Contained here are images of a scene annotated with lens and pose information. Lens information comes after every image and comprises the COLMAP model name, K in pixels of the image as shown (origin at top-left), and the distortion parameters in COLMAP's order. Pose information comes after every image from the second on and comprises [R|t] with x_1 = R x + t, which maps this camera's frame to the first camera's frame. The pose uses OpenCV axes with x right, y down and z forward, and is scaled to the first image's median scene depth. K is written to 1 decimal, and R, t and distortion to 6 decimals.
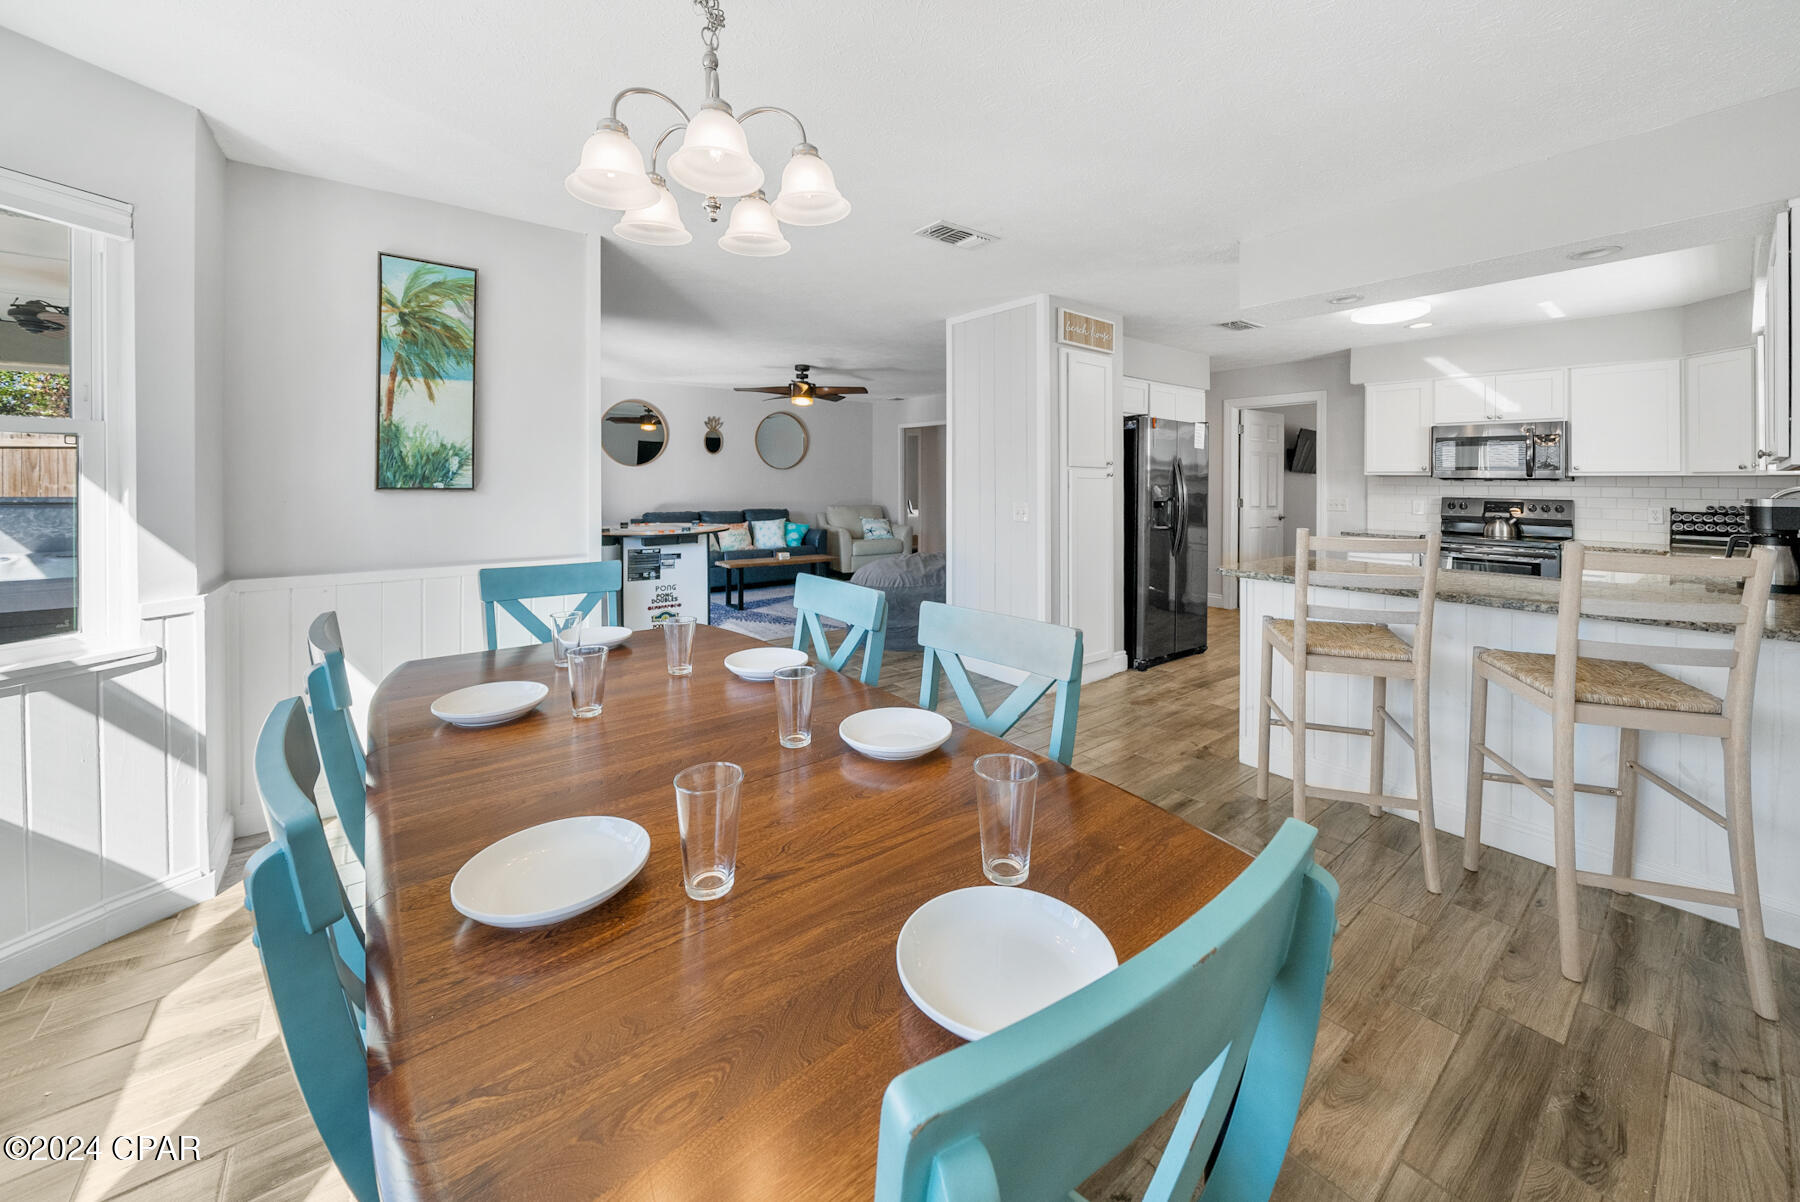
lens RADIAL K [[662.0, 0, 903.1], [0, 662.0, 488.5], [0, 0, 1]] dist [0.000757, 0.000046]
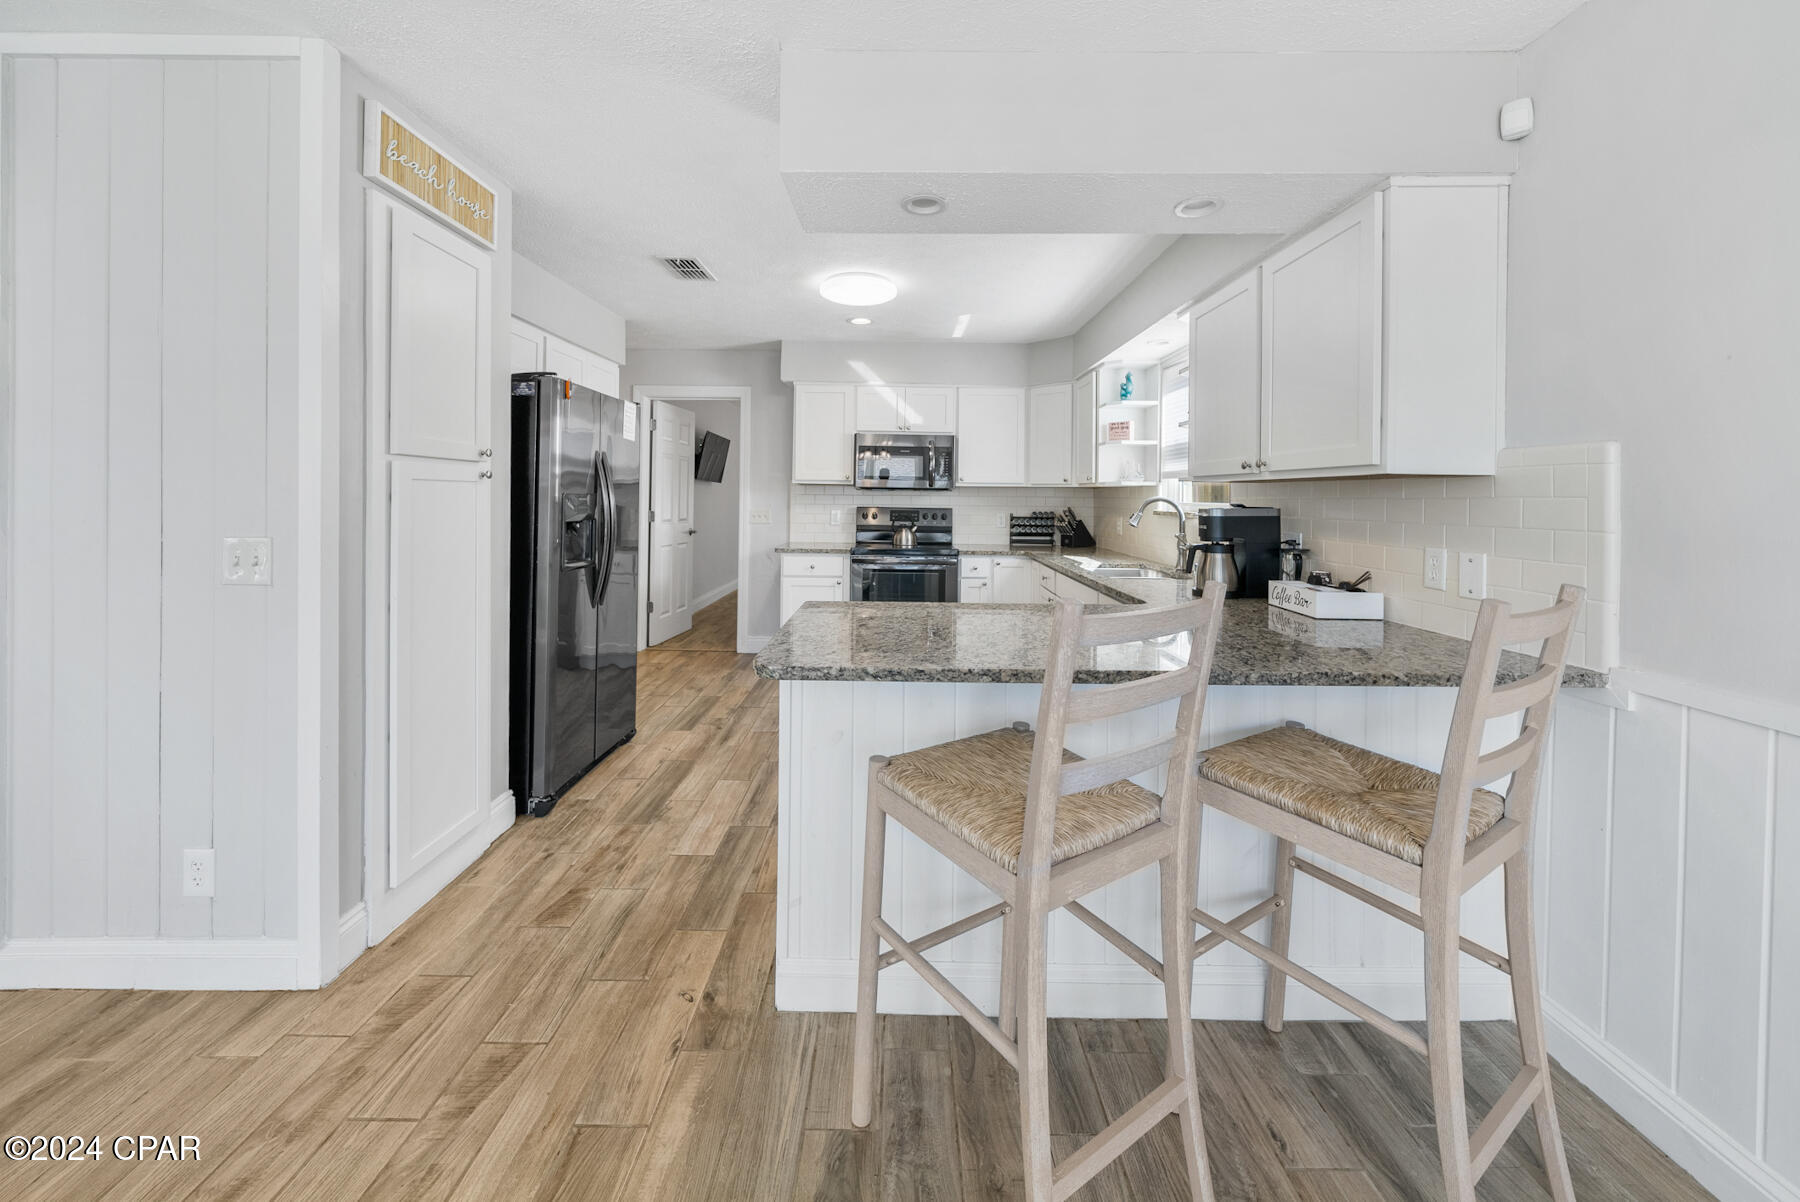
lens RADIAL K [[662.0, 0, 903.1], [0, 662.0, 488.5], [0, 0, 1]] dist [0.000757, 0.000046]
pose [[0.617758, 0.008008, 0.786328, 0.097794], [0.003028, 0.999917, -0.012563, -0.001864], [-0.786363, 0.010142, 0.617682, 0.393296]]
